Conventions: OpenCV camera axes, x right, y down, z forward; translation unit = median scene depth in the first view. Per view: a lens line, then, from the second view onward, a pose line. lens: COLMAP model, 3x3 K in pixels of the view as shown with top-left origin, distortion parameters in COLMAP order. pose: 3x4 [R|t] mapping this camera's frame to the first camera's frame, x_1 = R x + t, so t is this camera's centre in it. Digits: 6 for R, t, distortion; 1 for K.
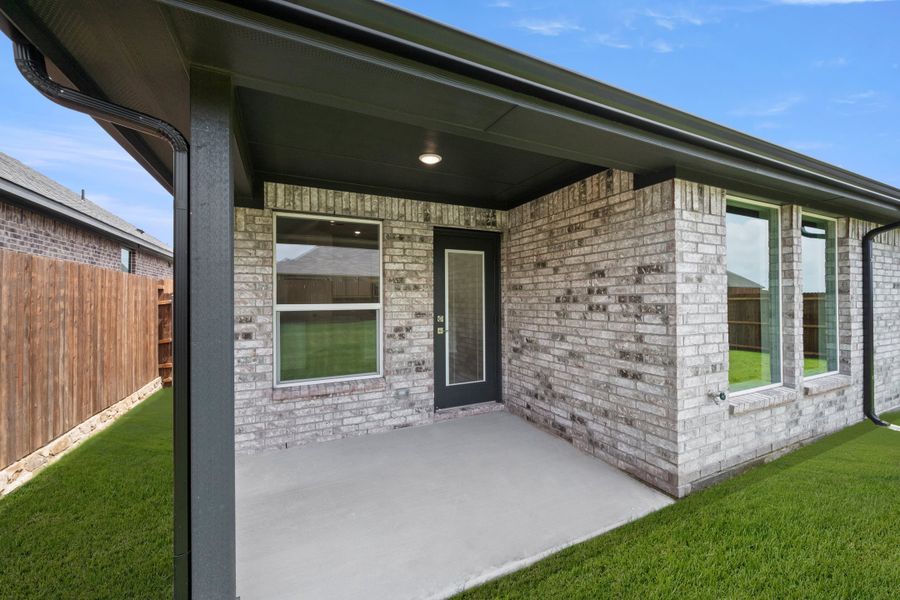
lens RADIAL K [[359.3, 0, 449.7], [0, 359.3, 298.5], [0, 0, 1]] dist [0.000197, -0.000076]
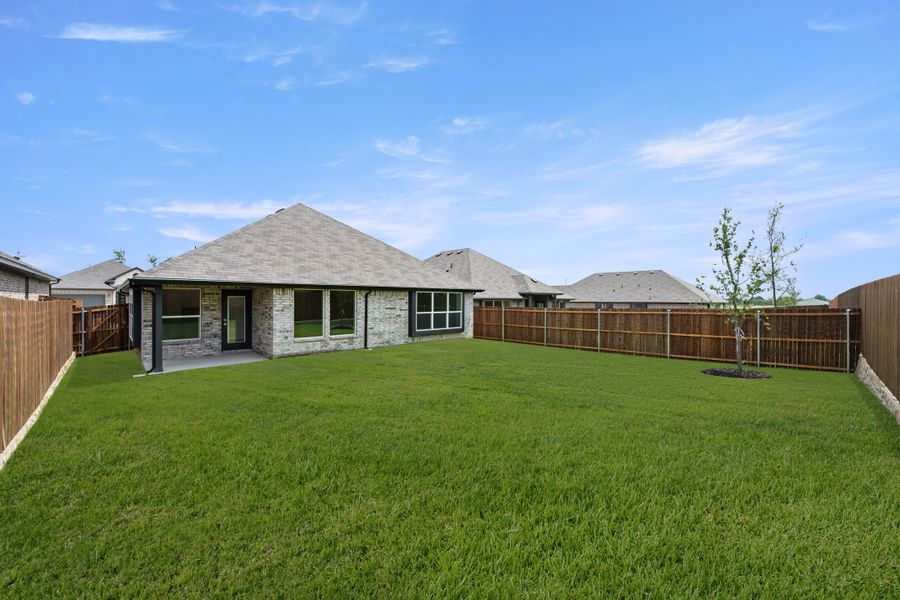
lens RADIAL K [[359.3, 0, 450.8], [0, 359.3, 301.6], [0, 0, 1]] dist [0.000197, -0.000076]
pose [[0.947310, 0.010039, 0.320162, 0.830811], [-0.011890, 0.999922, 0.003826, -0.136752], [-0.320098, -0.007431, 0.947355, -2.528068]]
